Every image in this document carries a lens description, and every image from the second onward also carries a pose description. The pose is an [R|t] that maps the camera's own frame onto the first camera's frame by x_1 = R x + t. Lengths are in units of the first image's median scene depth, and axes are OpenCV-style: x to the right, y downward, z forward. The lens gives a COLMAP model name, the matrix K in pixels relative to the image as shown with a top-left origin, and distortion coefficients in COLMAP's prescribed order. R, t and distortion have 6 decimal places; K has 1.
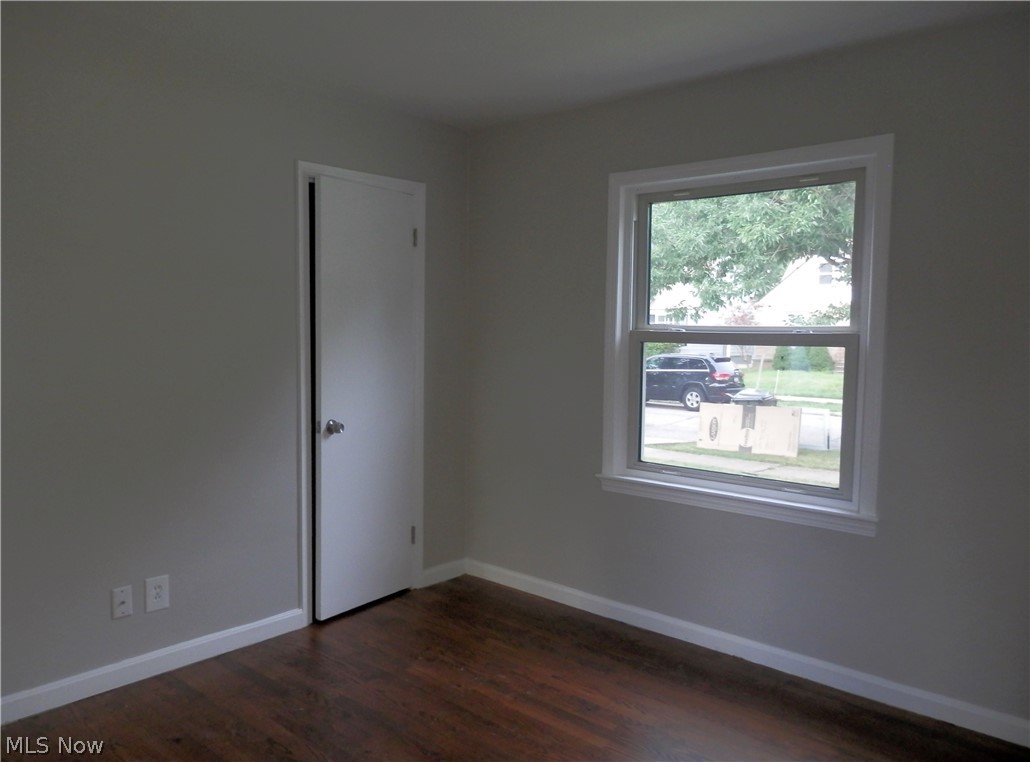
lens RADIAL K [[785.3, 0, 515.0], [0, 785.3, 381.0], [0, 0, 1]] dist [-0.004745, 0.001144]
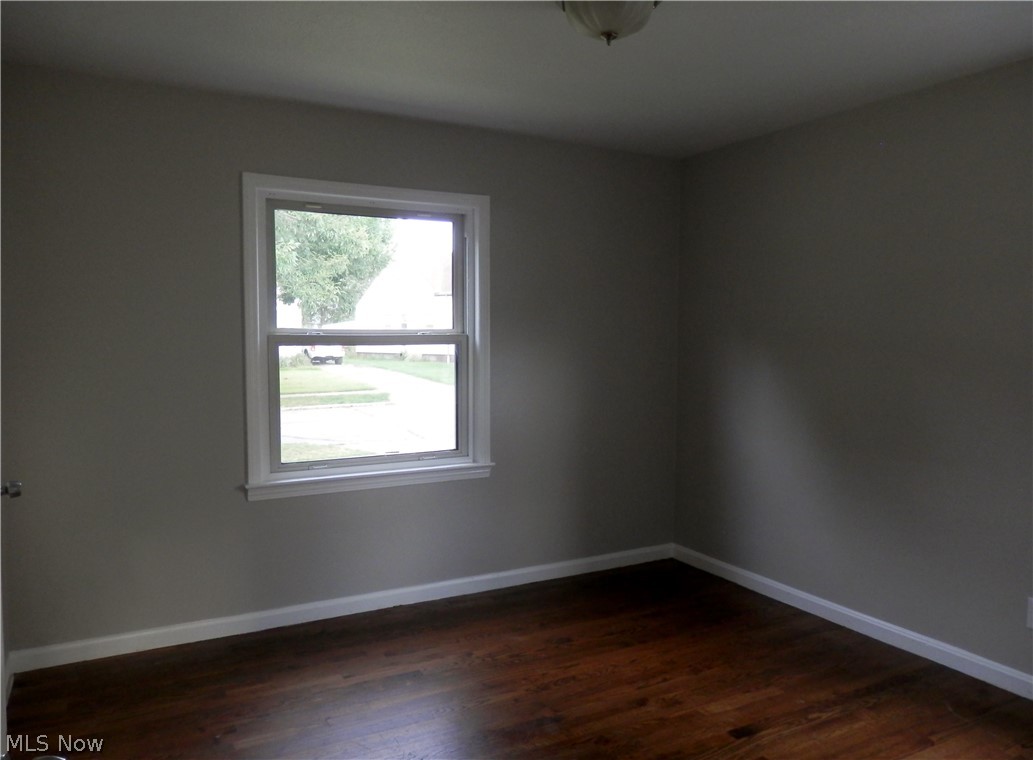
lens RADIAL K [[787.6, 0, 516.5], [0, 787.6, 380.0], [0, 0, 1]] dist [-0.004745, 0.001144]
pose [[0.339679, -0.071995, 0.937782, -0.688406], [0.068764, 0.996299, 0.051580, -0.036938], [-0.938024, 0.046965, 0.343373, 0.367165]]
